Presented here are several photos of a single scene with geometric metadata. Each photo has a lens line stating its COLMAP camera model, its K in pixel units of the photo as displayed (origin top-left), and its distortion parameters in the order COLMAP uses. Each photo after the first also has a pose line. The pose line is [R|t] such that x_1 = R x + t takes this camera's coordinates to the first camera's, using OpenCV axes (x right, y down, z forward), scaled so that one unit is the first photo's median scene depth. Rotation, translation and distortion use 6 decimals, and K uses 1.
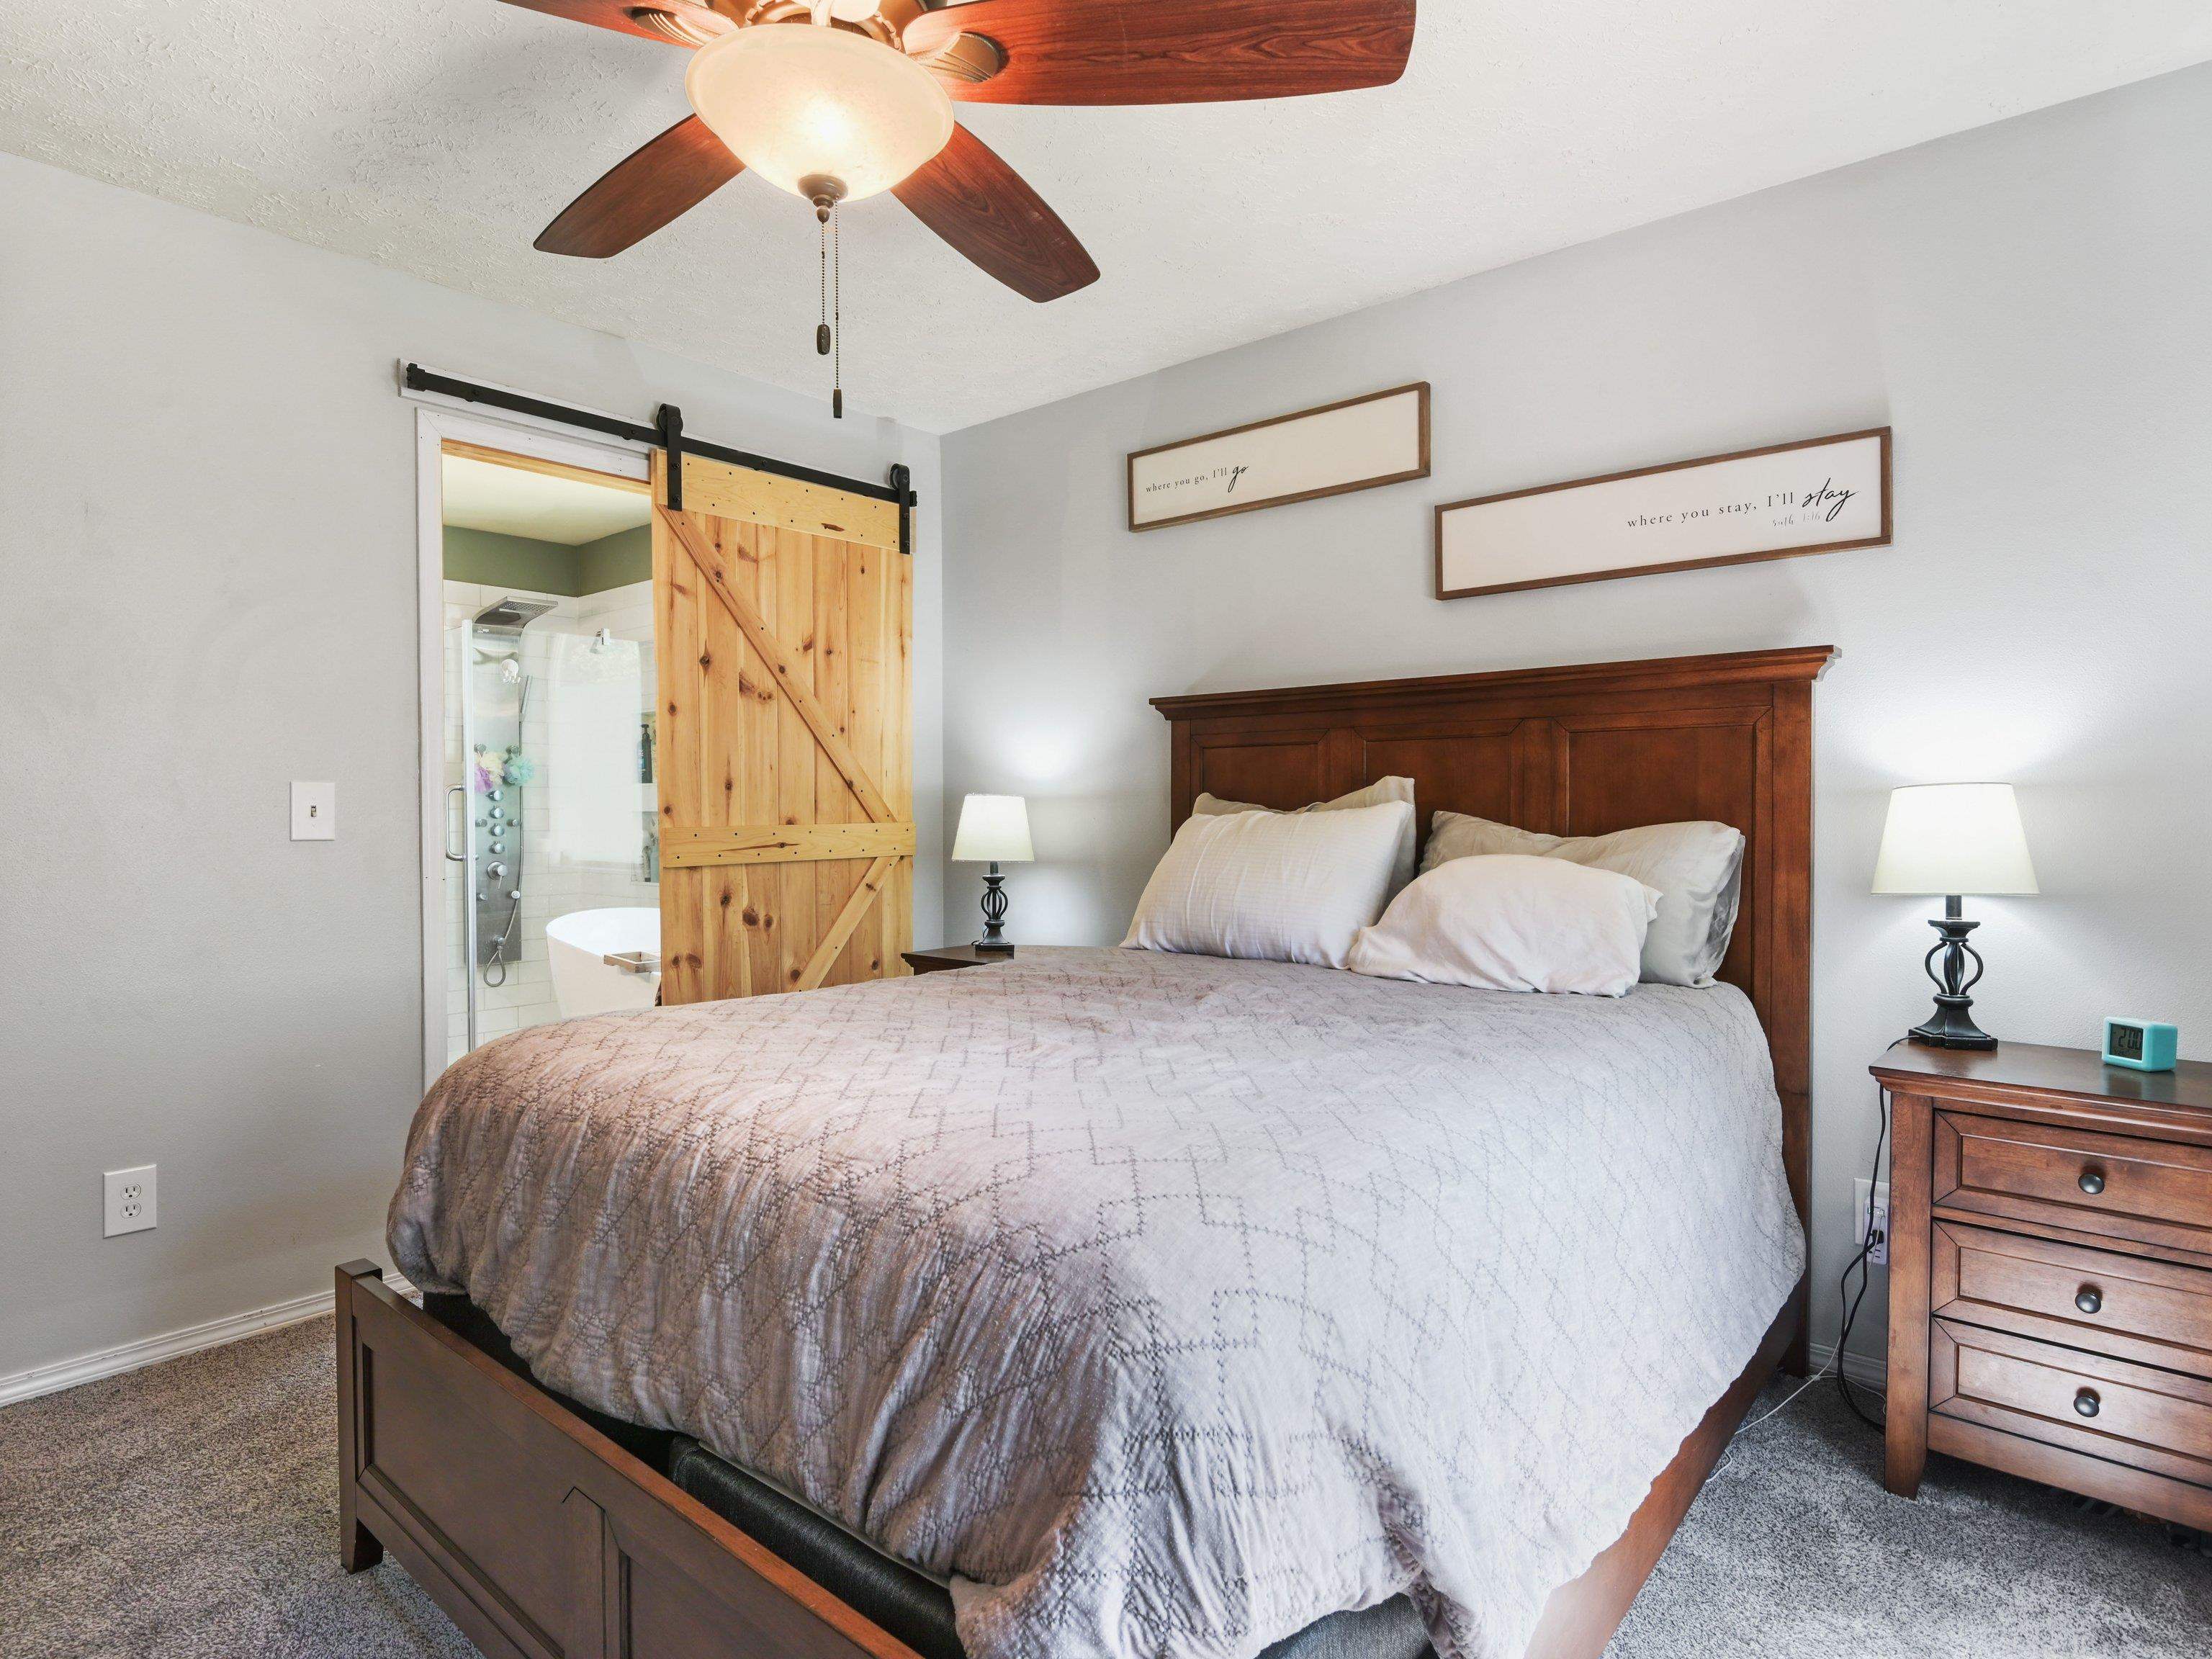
lens RADIAL K [[1201.0, 0, 1111.1], [0, 1201.0, 837.1], [0, 0, 1]] dist [0.002792, 0.000212]
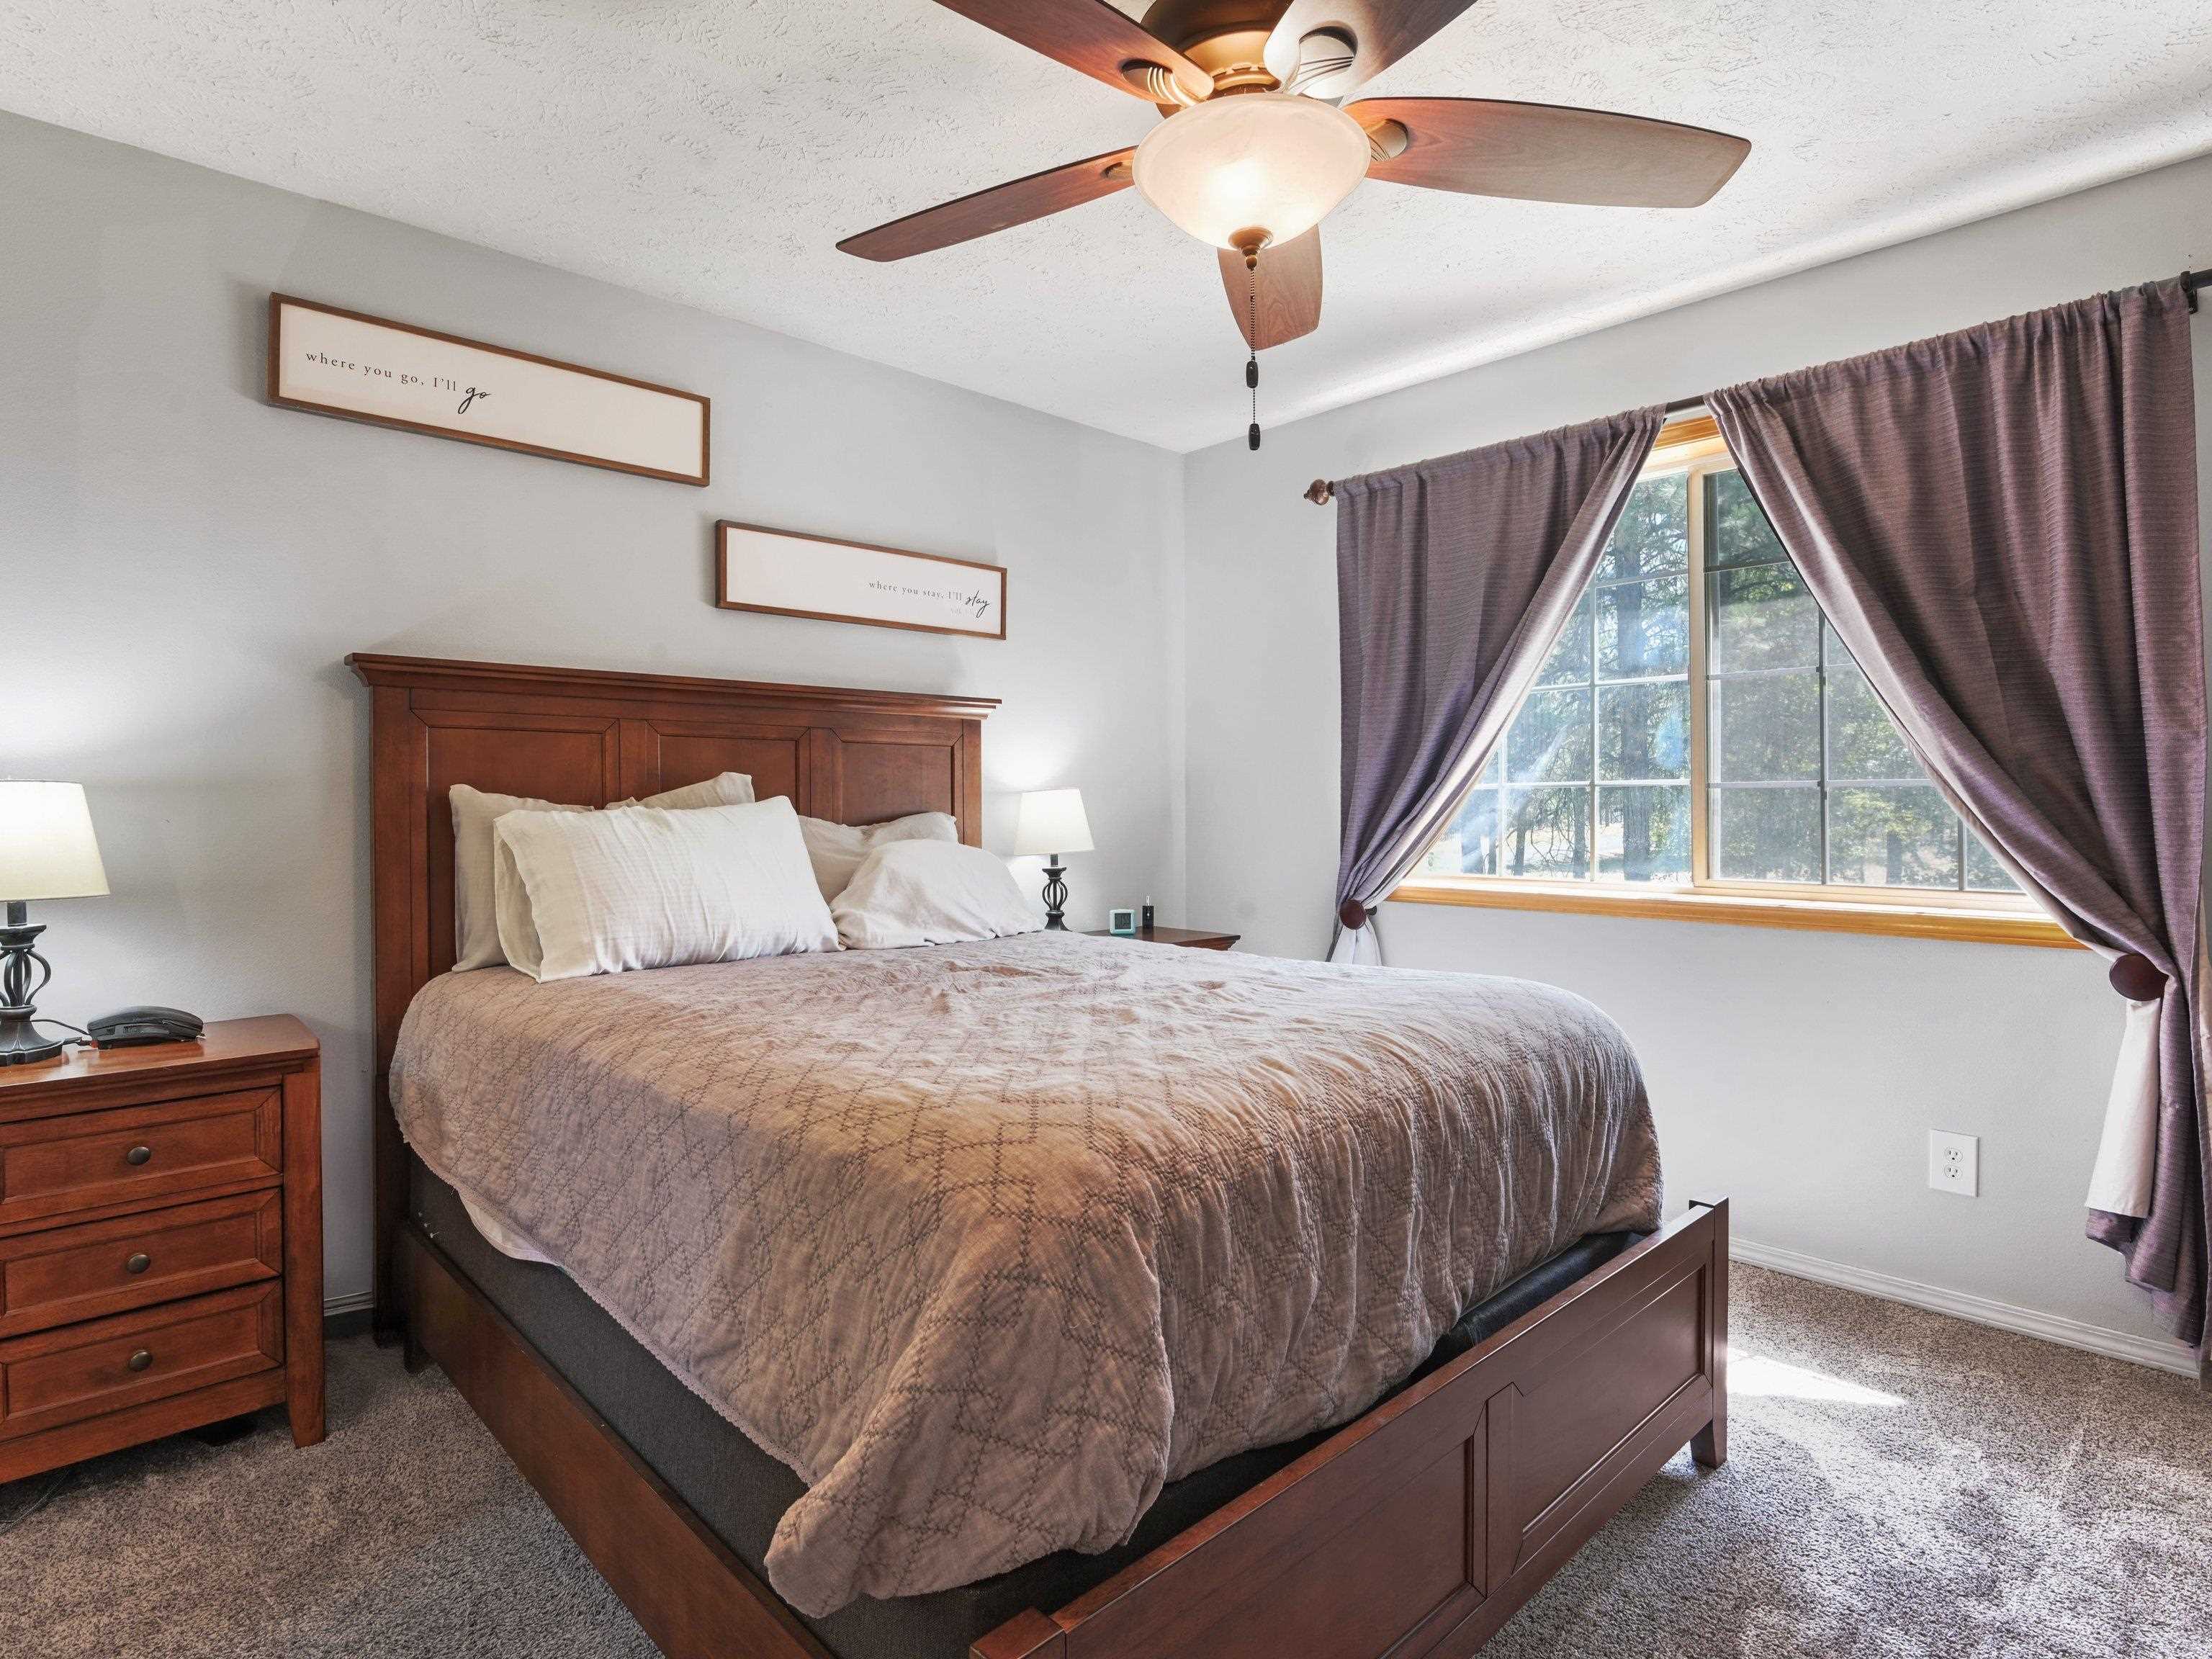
lens RADIAL K [[1153.0, 0, 1105.5], [0, 1153.0, 813.8], [0, 0, 1]] dist [-0.004440, -0.010583]
pose [[0.121652, -0.008827, 0.992534, -0.697369], [0.026175, 0.999641, 0.005682, -0.011794], [-0.992228, 0.025288, 0.121840, 0.540583]]
